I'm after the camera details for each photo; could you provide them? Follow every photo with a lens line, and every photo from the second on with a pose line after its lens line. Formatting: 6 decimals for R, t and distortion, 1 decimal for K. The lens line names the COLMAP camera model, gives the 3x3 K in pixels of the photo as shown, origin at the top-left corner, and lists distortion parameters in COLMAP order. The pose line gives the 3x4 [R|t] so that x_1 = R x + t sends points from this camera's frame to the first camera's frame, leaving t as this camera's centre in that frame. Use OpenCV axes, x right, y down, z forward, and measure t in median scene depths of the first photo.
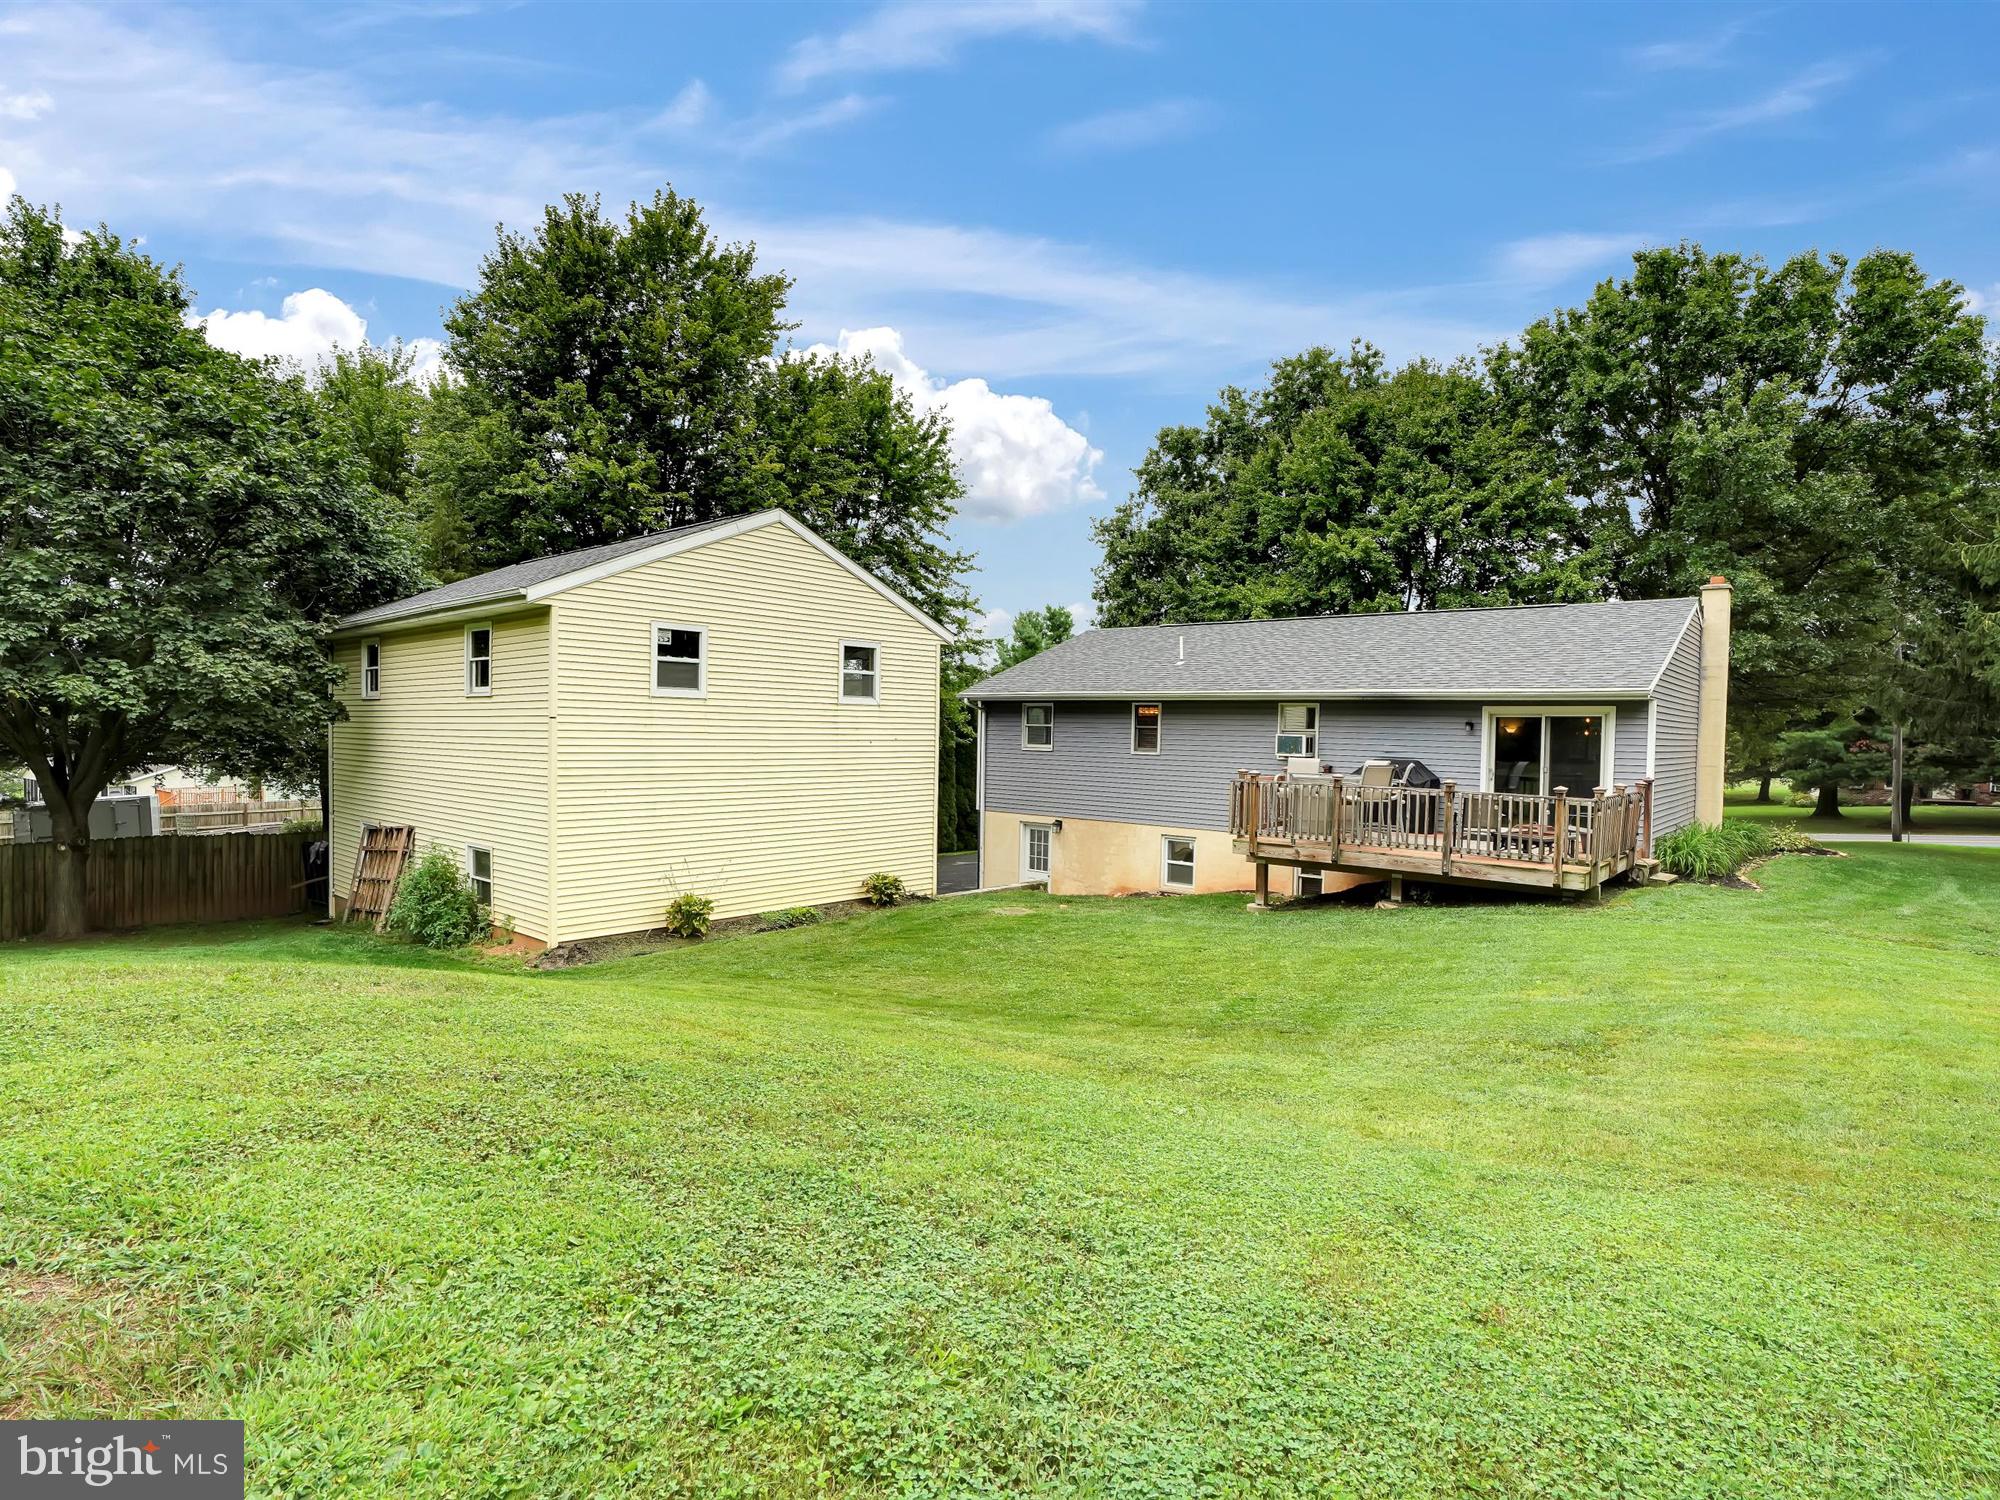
lens RADIAL K [[1085.7, 0, 1016.0], [0, 1085.7, 757.9], [0, 0, 1]] dist [-0.028965, -0.000629]
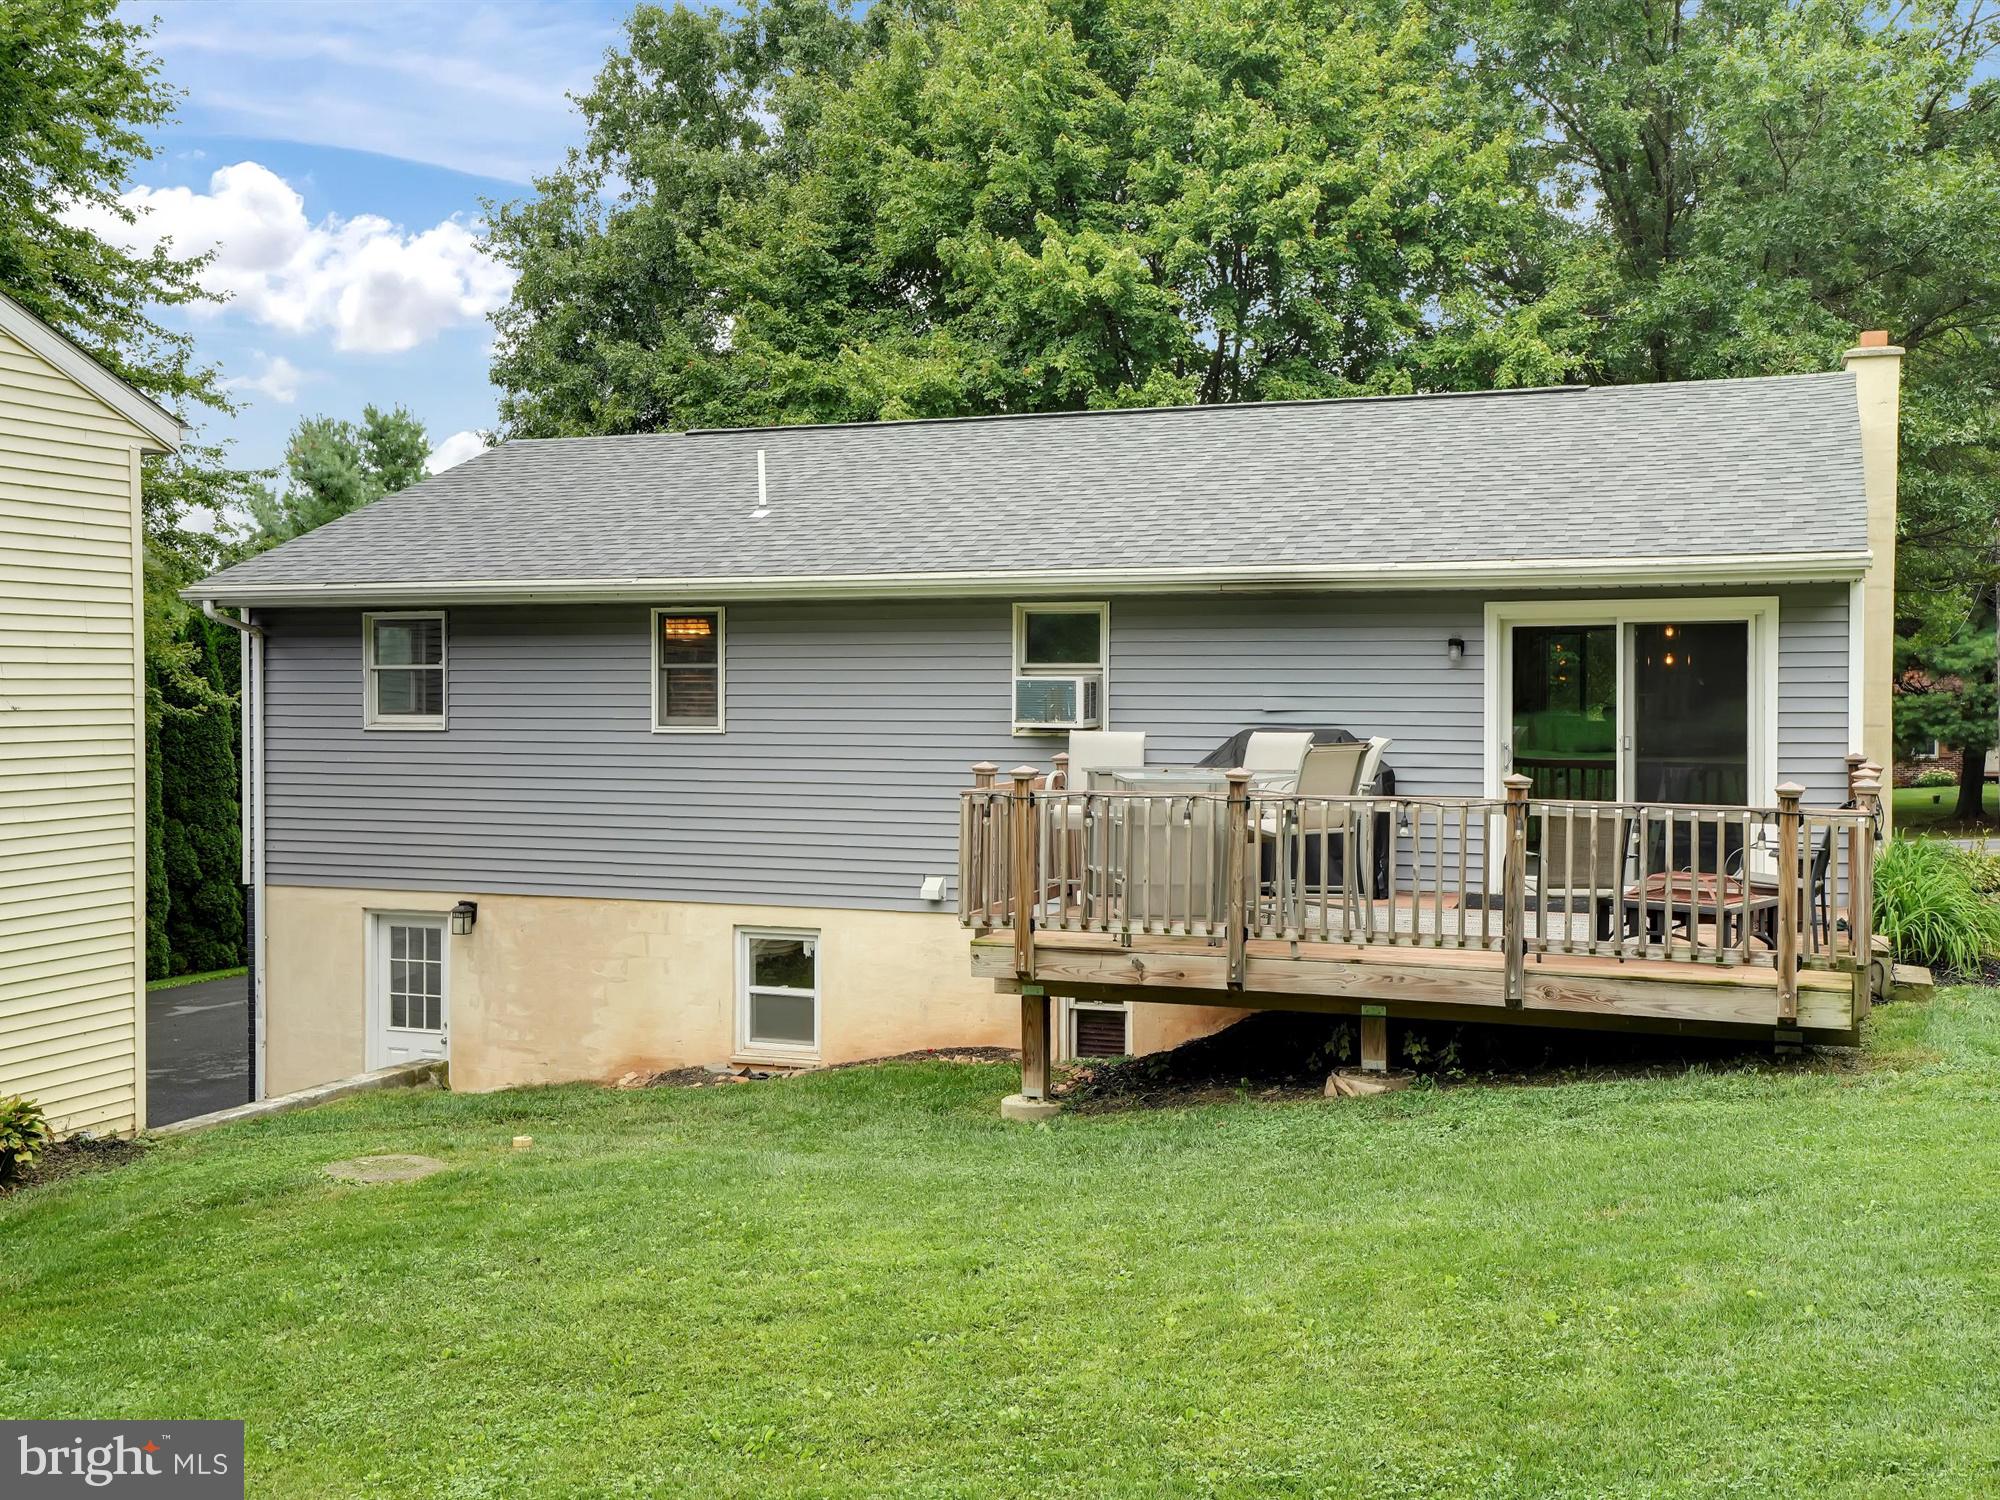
lens RADIAL K [[2102.2, 0, 1017.9], [0, 2102.2, 722.7], [0, 0, 1]] dist [0.071368, 0.000000]
pose [[0.942809, -0.025511, 0.332356, -0.023928], [0.027702, 0.999615, -0.001853, -0.001648], [-0.332181, 0.010954, 0.943152, 0.167614]]
